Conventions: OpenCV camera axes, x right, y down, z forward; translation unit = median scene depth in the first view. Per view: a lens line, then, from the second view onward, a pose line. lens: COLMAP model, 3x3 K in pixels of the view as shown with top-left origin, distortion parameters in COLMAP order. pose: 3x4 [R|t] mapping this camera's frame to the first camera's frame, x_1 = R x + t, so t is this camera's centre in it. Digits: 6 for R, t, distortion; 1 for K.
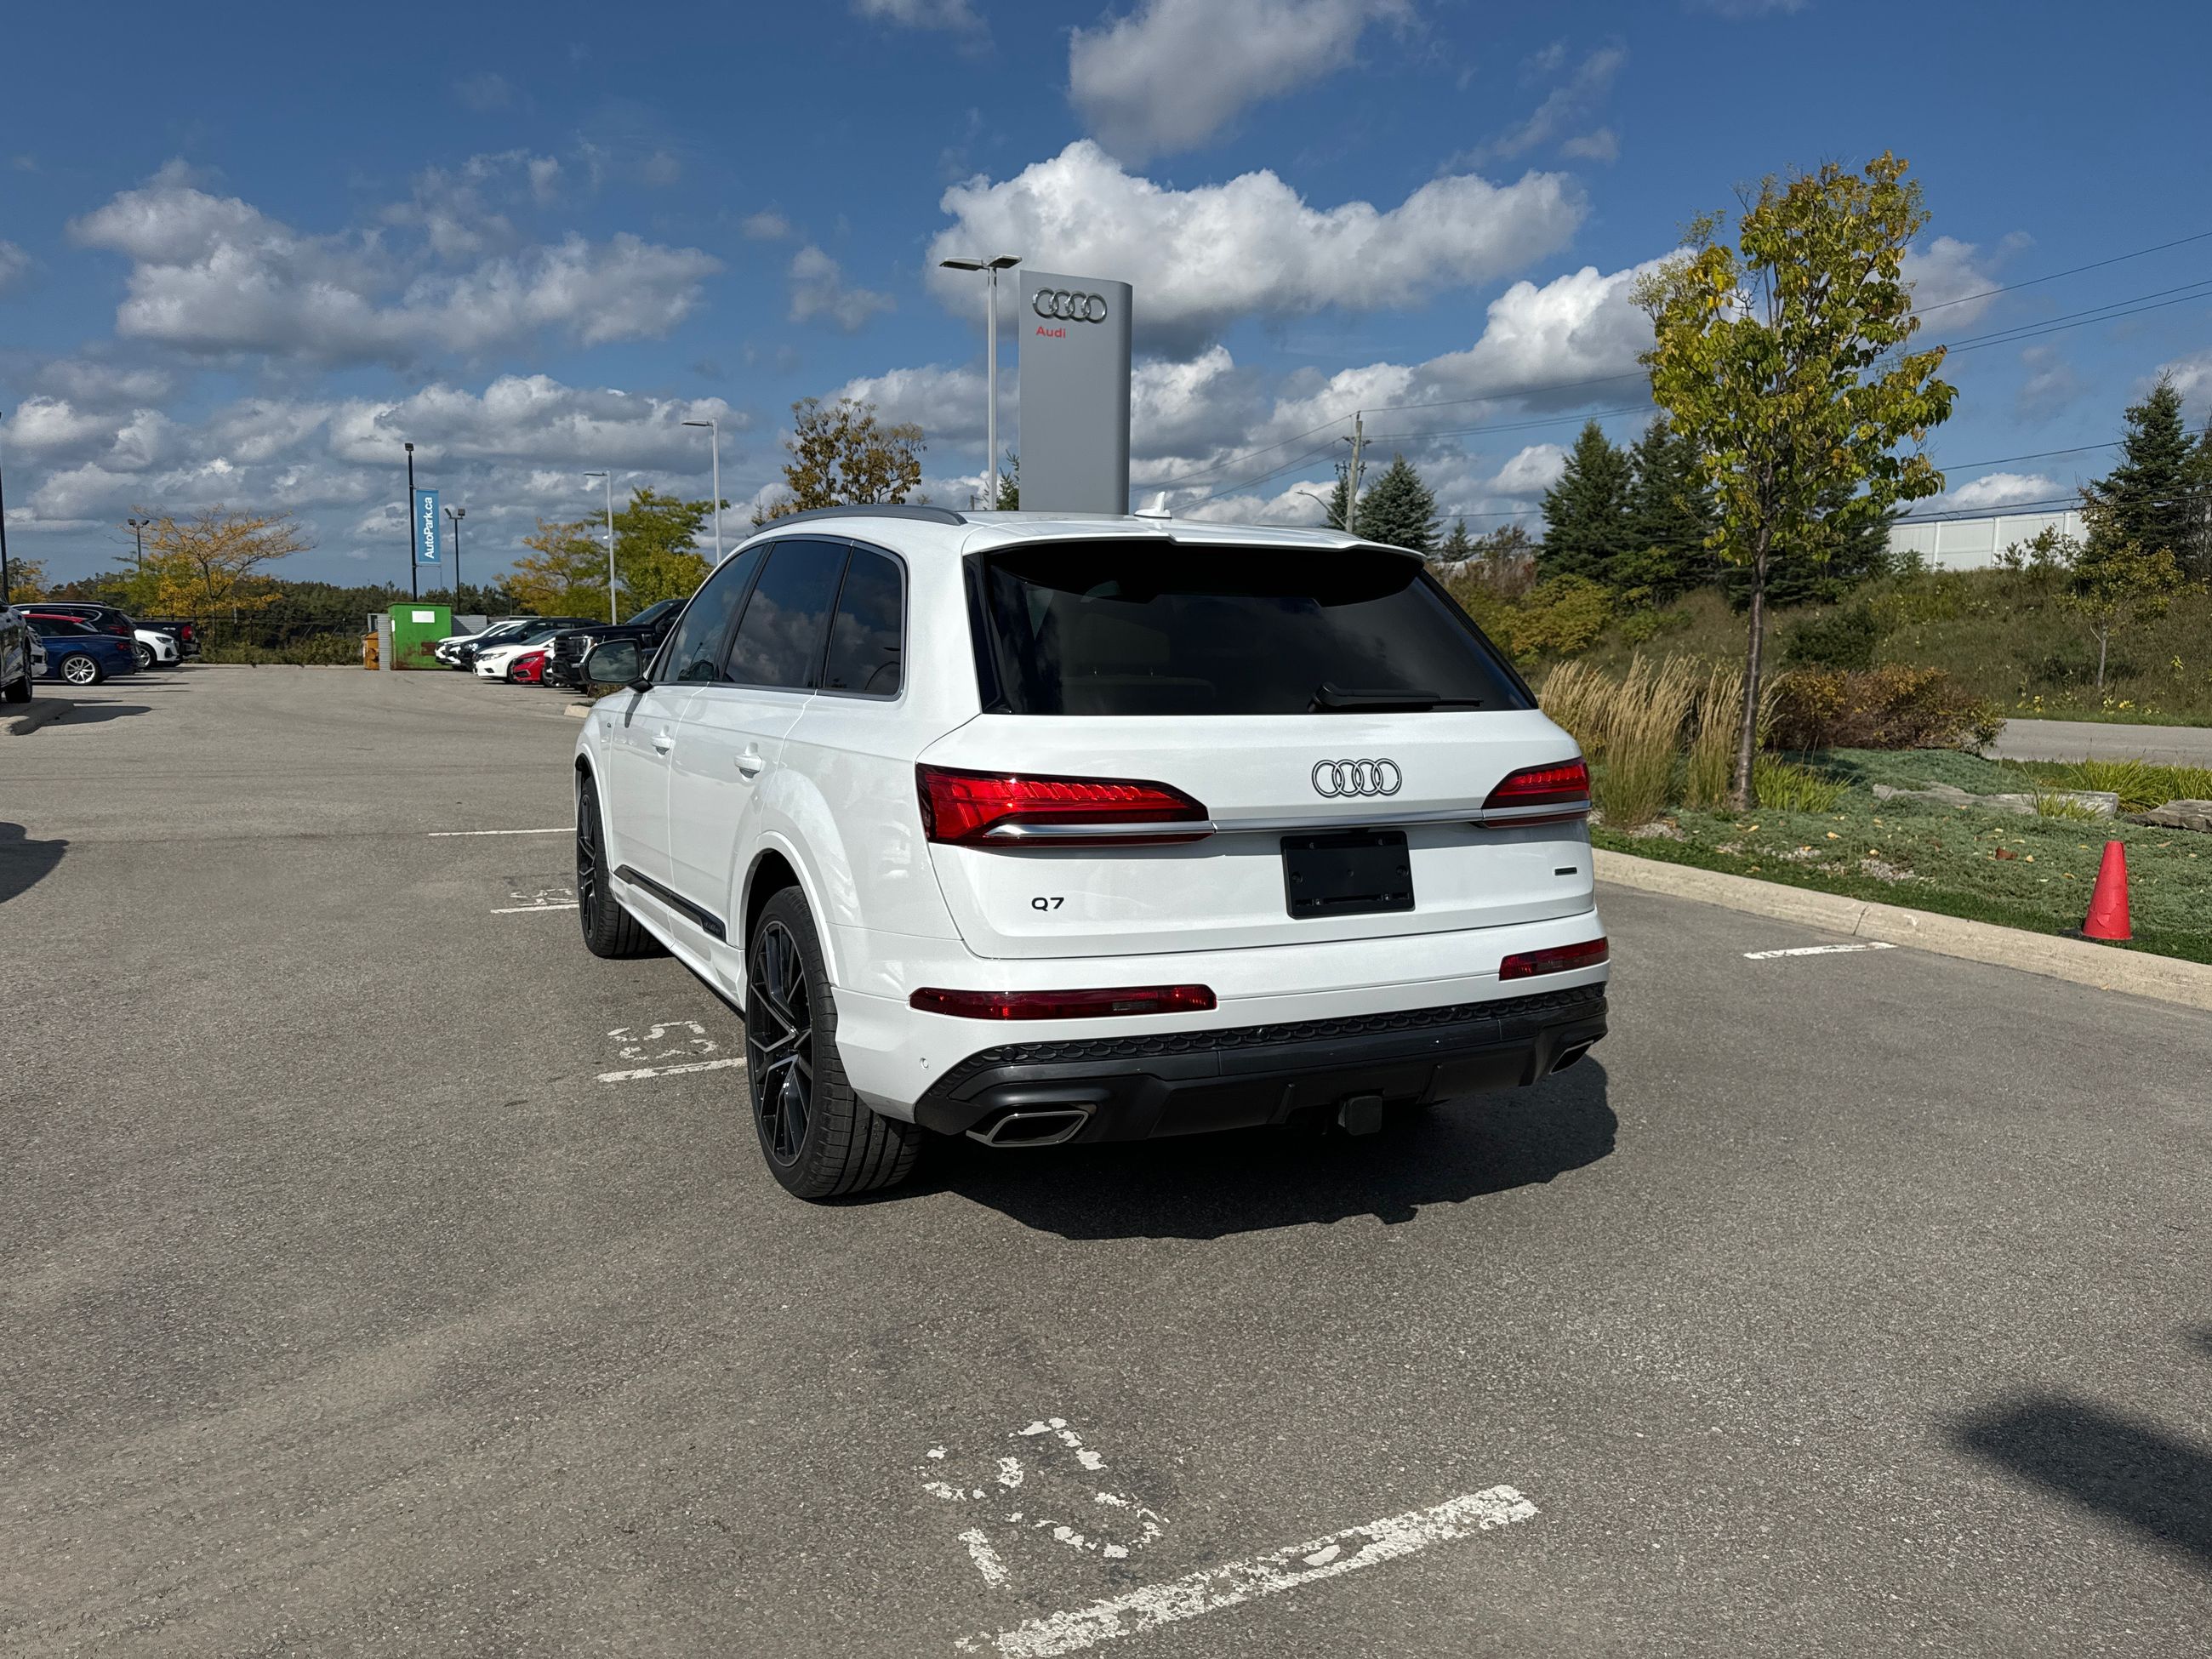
lens RADIAL K [[1566.3, 0, 1098.2], [0, 1566.3, 827.2], [0, 0, 1]] dist [0.070317, -0.097197]
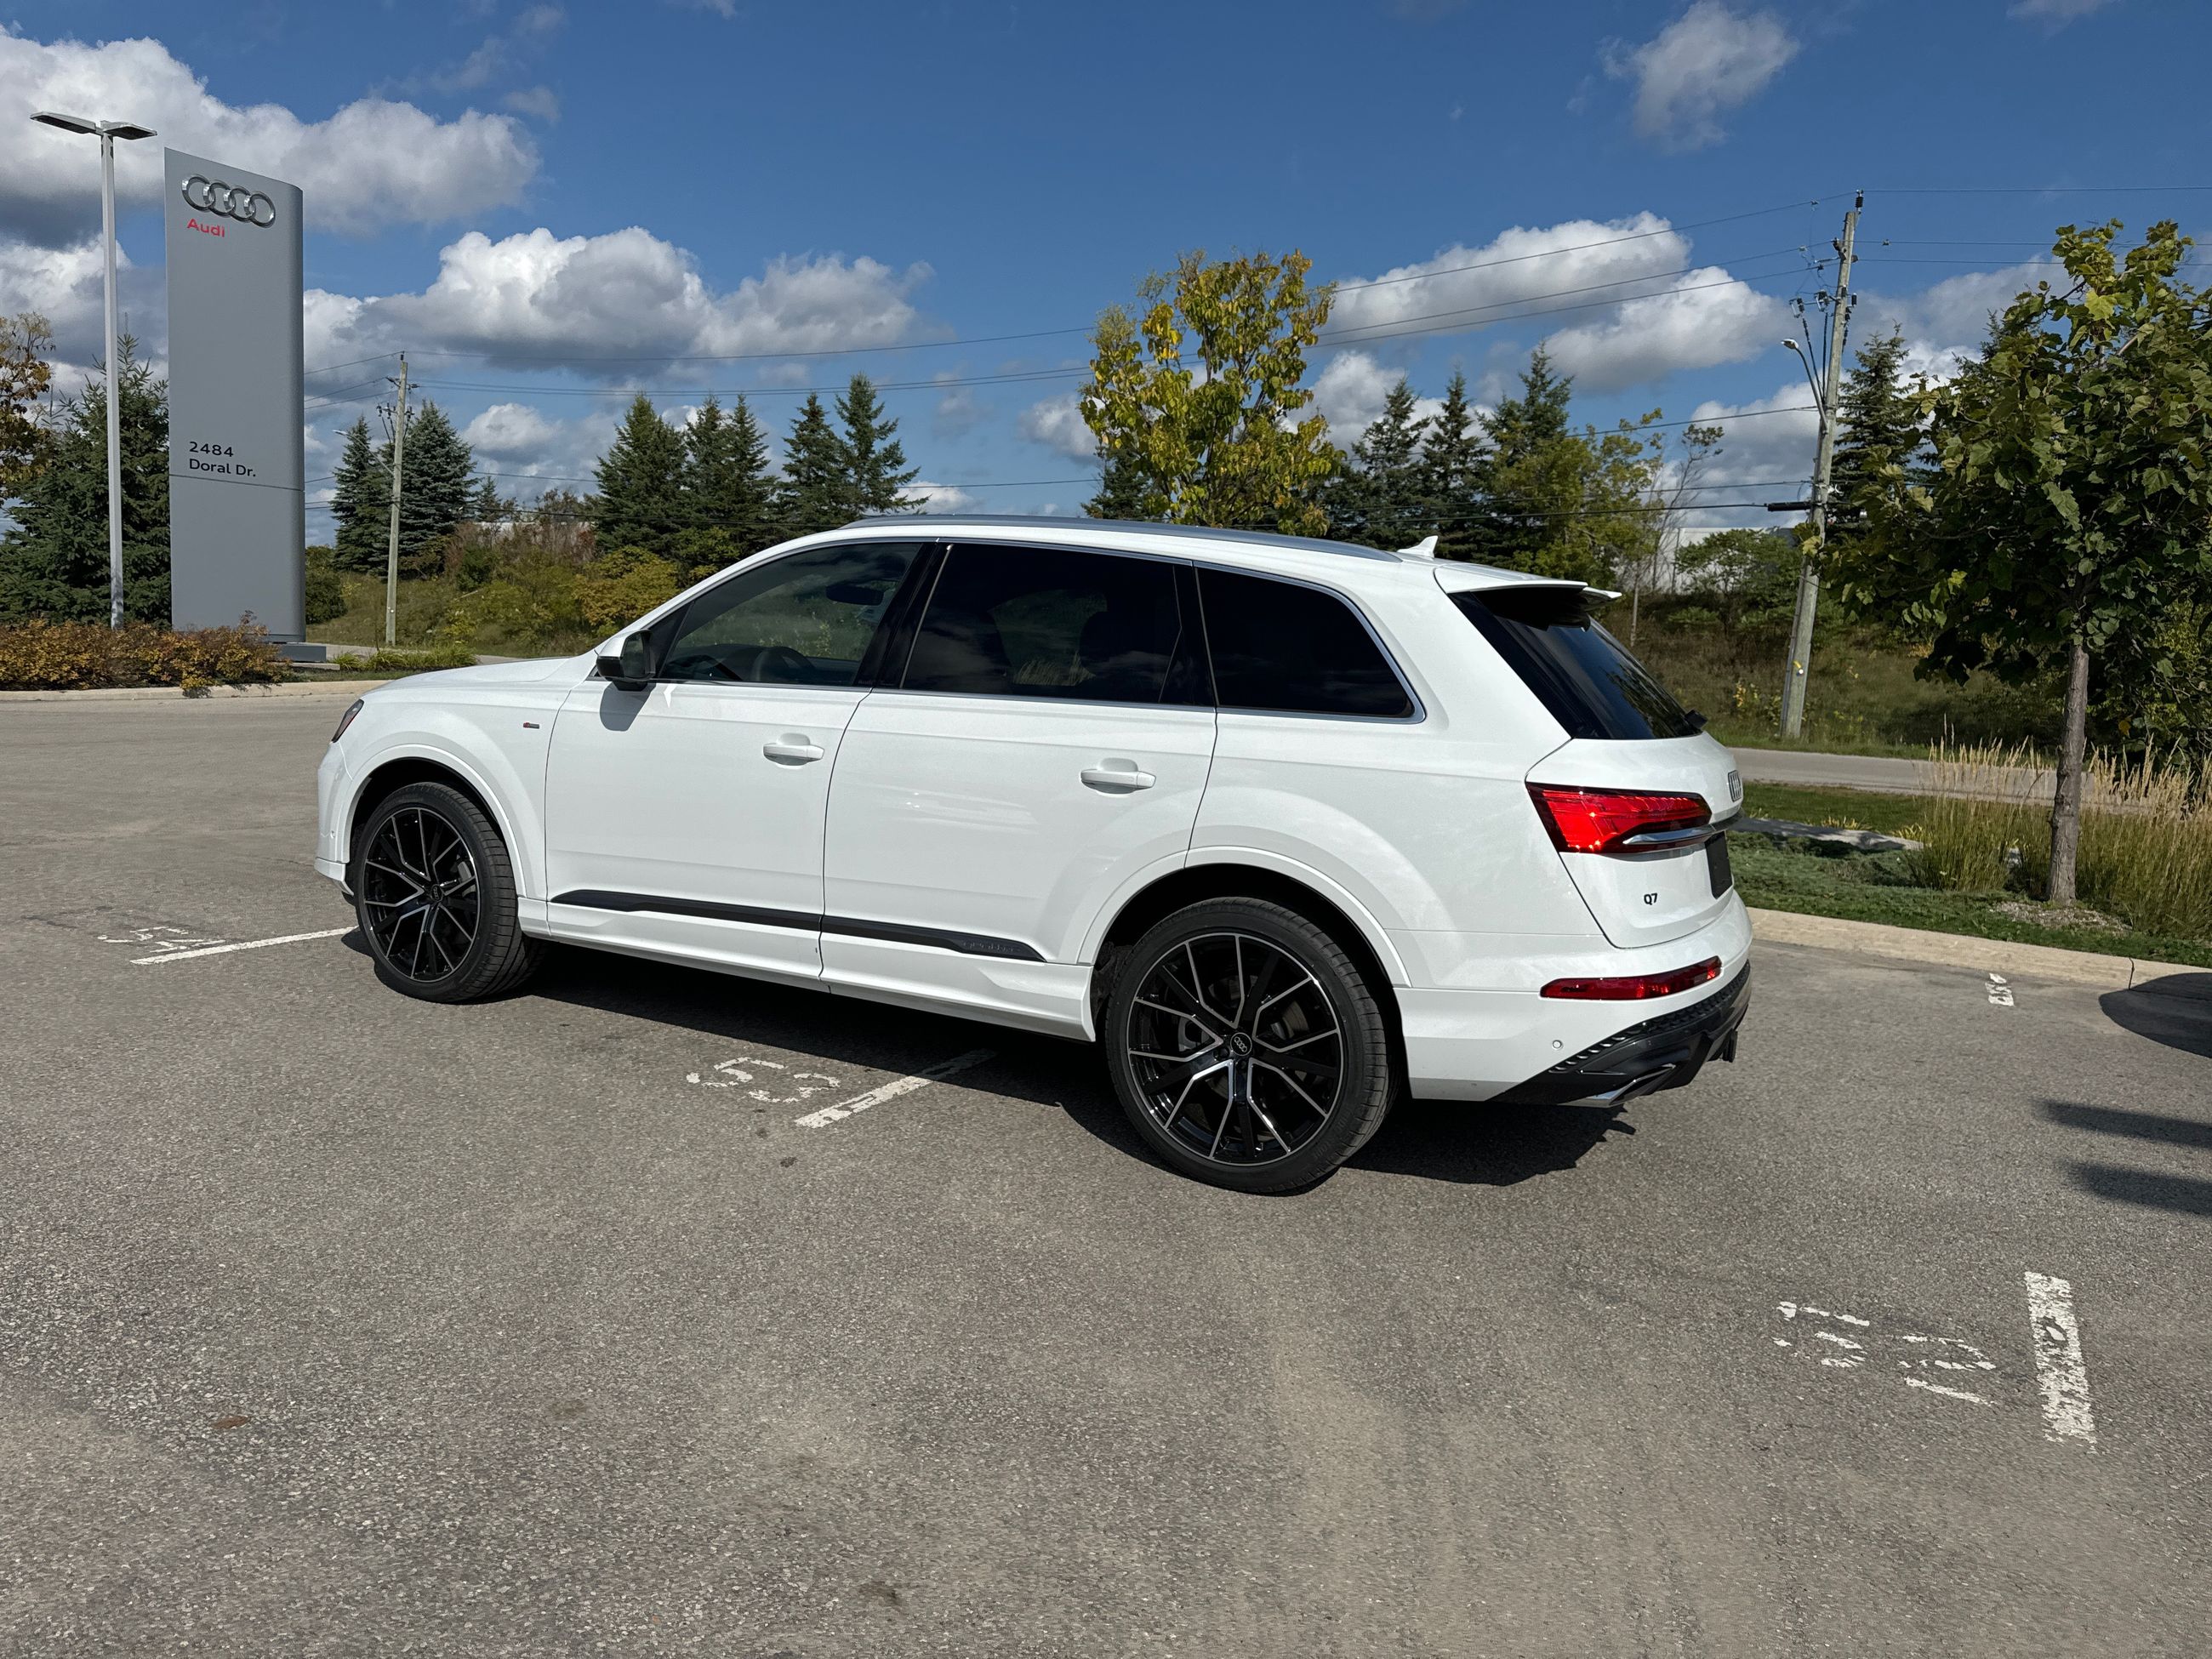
lens RADIAL K [[1565.7, 0, 1104.4], [0, 1565.7, 826.4], [0, 0, 1]] dist [0.065444, -0.090007]
pose [[0.809549, -0.036865, 0.585893, -0.068831], [0.025883, 0.999297, 0.027112, -0.003173], [-0.586481, -0.006784, 0.809934, 0.016957]]
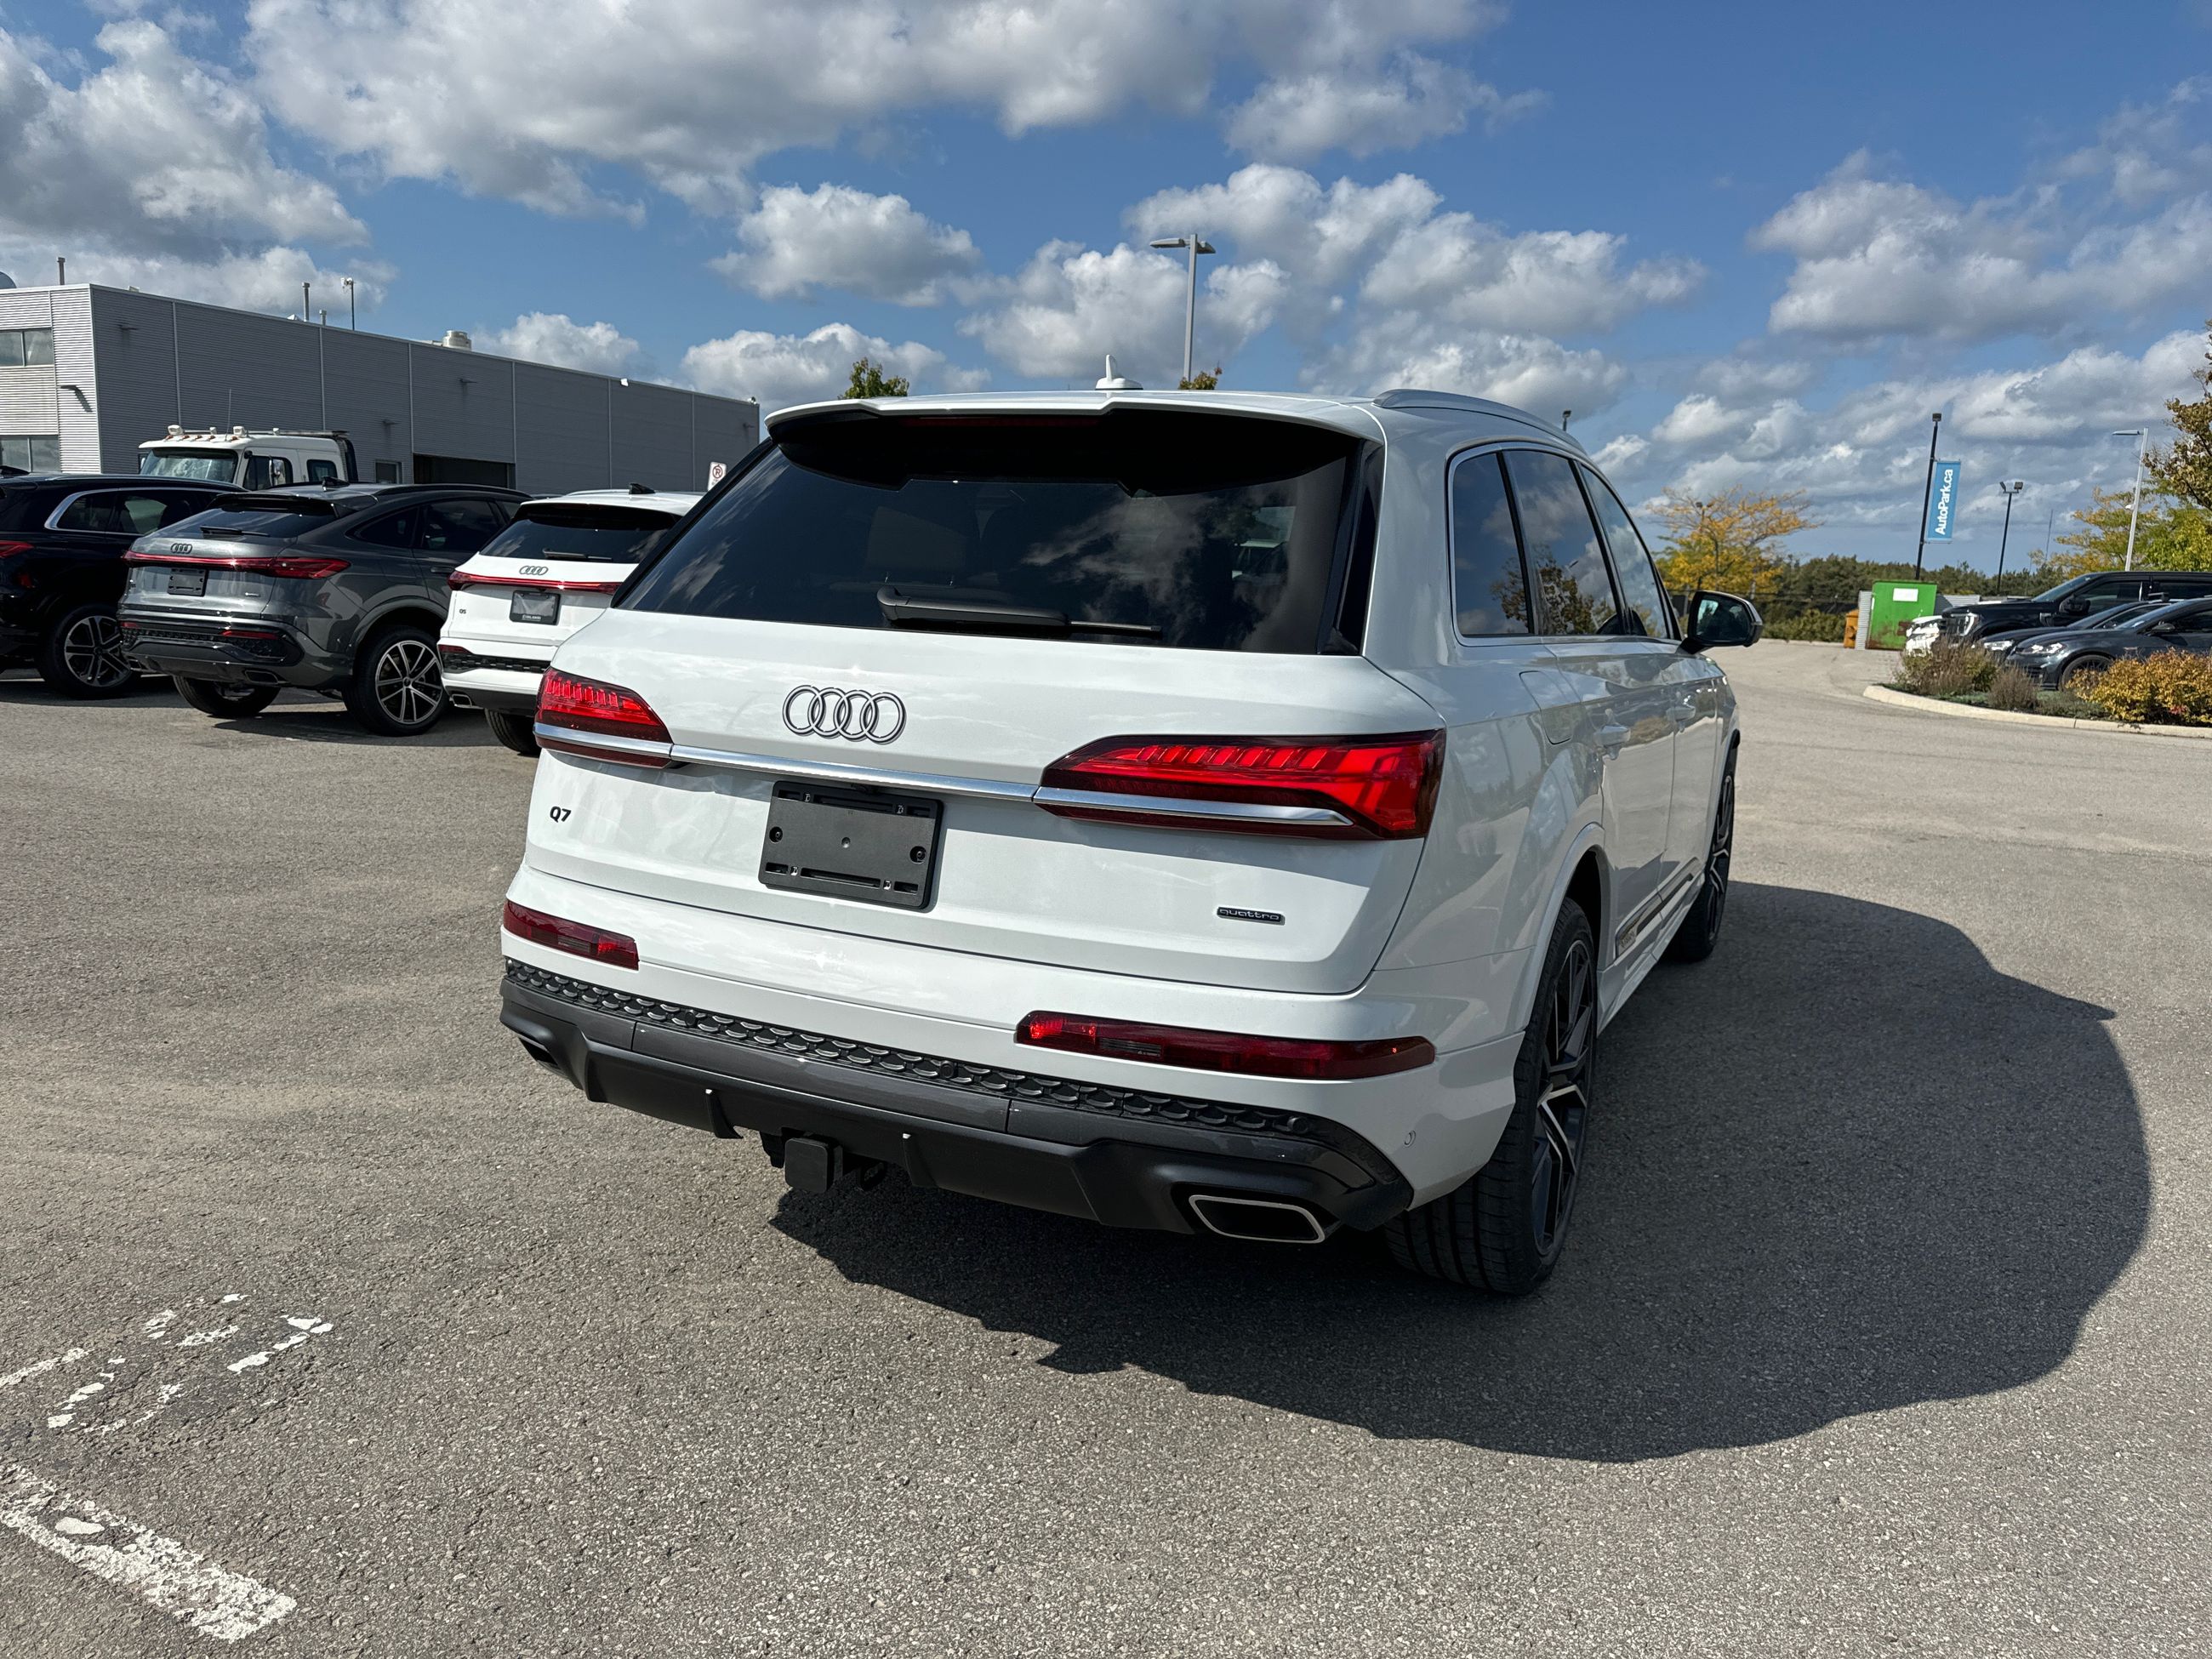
lens RADIAL K [[1582.4, 0, 1098.9], [0, 1582.4, 830.0], [0, 0, 1]] dist [0.016840, -0.010877]
pose [[0.600894, 0.139899, -0.786991, 0.056123], [-0.129998, 0.988561, 0.076473, -0.003376], [0.788687, 0.056355, 0.612207, 0.043726]]
